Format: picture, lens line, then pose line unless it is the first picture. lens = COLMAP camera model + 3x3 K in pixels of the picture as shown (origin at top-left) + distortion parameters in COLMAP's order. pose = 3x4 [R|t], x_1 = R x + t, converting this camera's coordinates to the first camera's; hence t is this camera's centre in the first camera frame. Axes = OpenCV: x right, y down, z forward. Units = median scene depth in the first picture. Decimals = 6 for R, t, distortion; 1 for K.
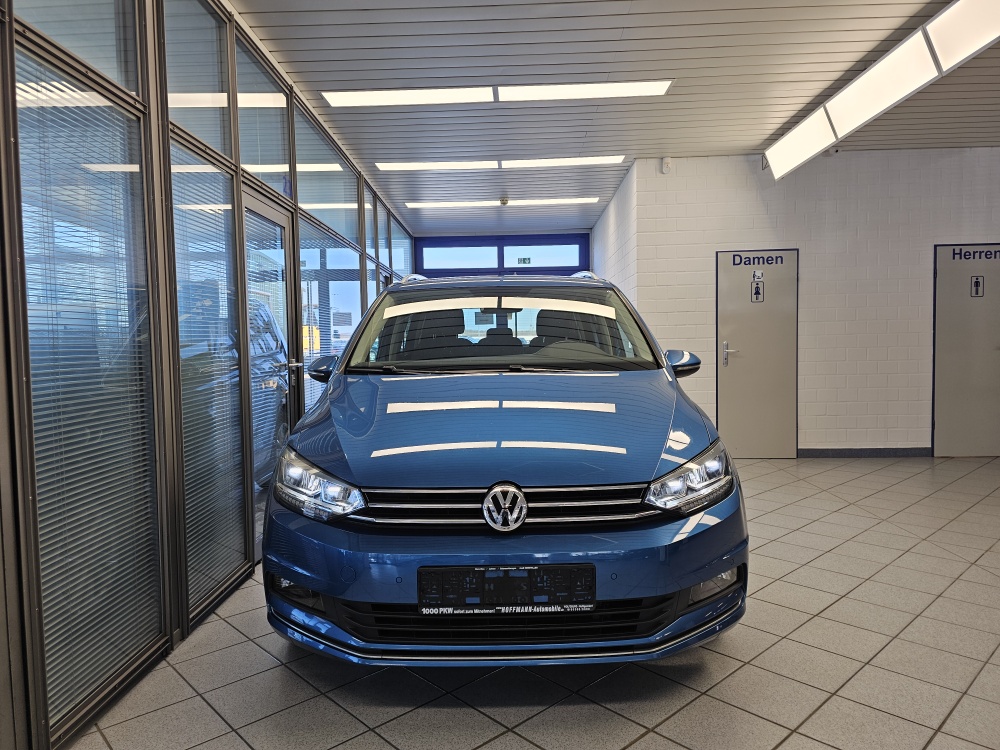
lens RADIAL K [[676.5, 0, 500.0], [0, 676.5, 375.0], [0, 0, 1]] dist [0.085870, -0.083078]
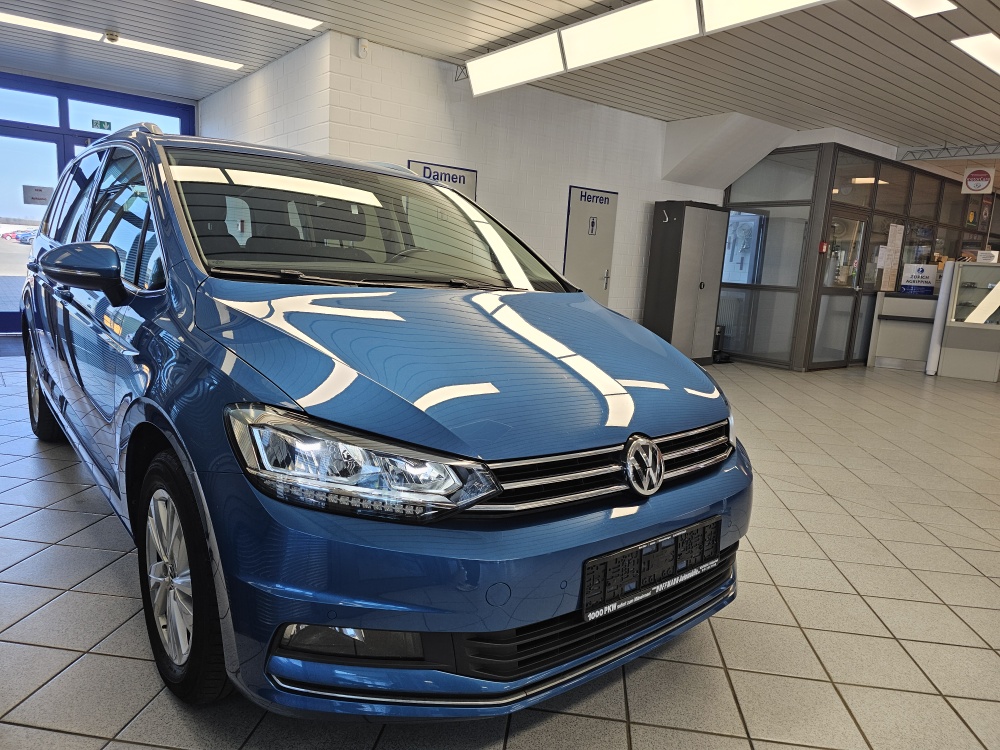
lens RADIAL K [[676.5, 0, 500.0], [0, 676.5, 375.0], [0, 0, 1]] dist [0.085870, -0.083078]
pose [[0.762312, -0.043601, 0.645740, -0.215326], [-0.039676, 0.992704, 0.113866, 0.001968], [-0.645993, -0.112422, 0.755020, 0.176606]]
